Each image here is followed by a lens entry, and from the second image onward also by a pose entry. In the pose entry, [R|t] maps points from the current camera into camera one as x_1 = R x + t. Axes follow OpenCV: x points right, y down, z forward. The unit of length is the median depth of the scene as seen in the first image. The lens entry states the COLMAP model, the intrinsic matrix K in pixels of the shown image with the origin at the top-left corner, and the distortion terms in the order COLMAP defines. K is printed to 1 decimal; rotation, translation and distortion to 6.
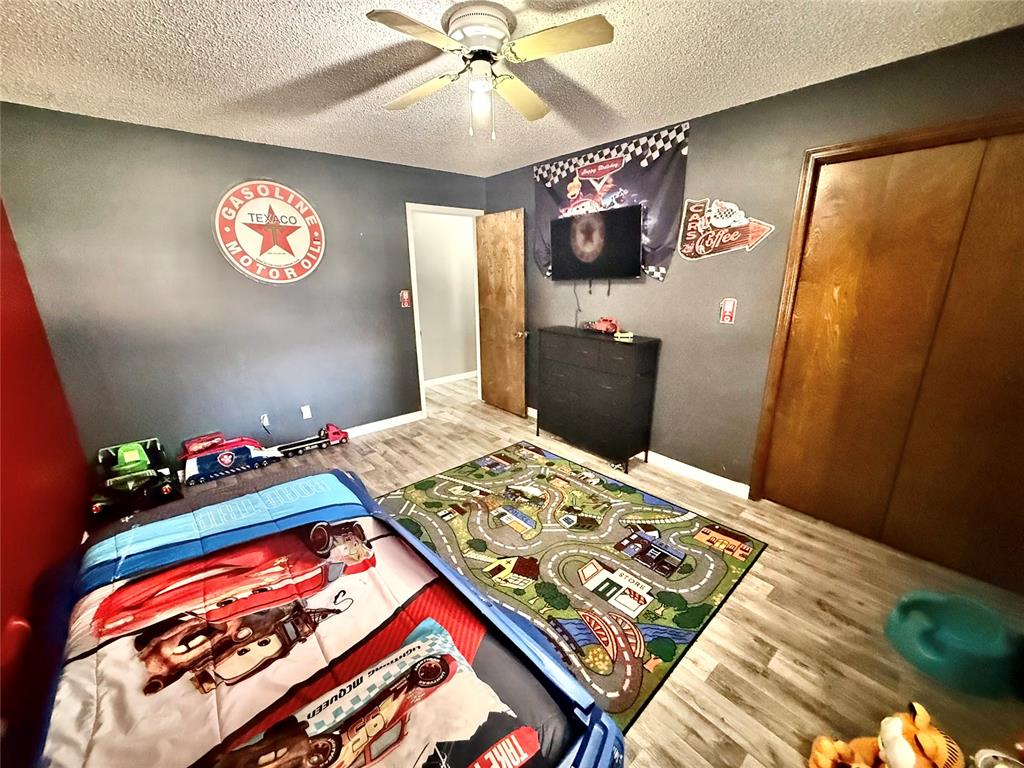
lens RADIAL K [[412.0, 0, 516.7], [0, 412.0, 385.4], [0, 0, 1]] dist [-0.002577, 0.000705]
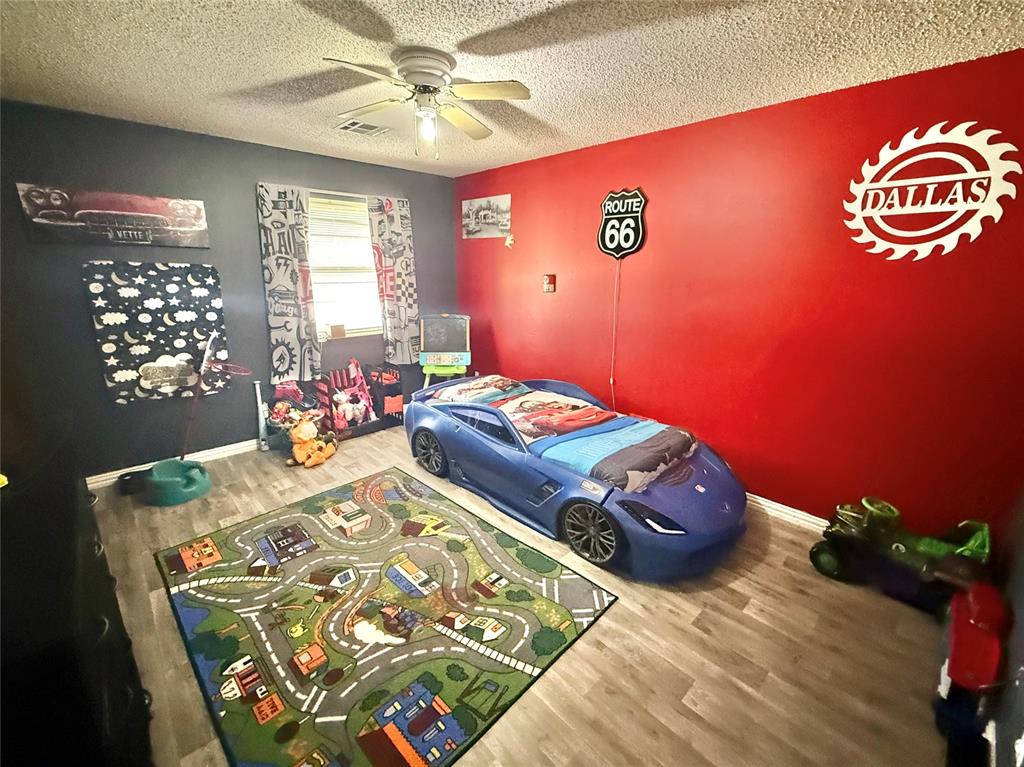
lens RADIAL K [[414.4, 0, 512.3], [0, 414.4, 384.7], [0, 0, 1]] dist [0.002200, 0.000136]
pose [[-0.998547, 0.018072, -0.050776, -0.175691], [-0.011444, 0.849533, 0.527411, -0.444955], [0.052668, 0.527225, -0.848092, 1.551336]]
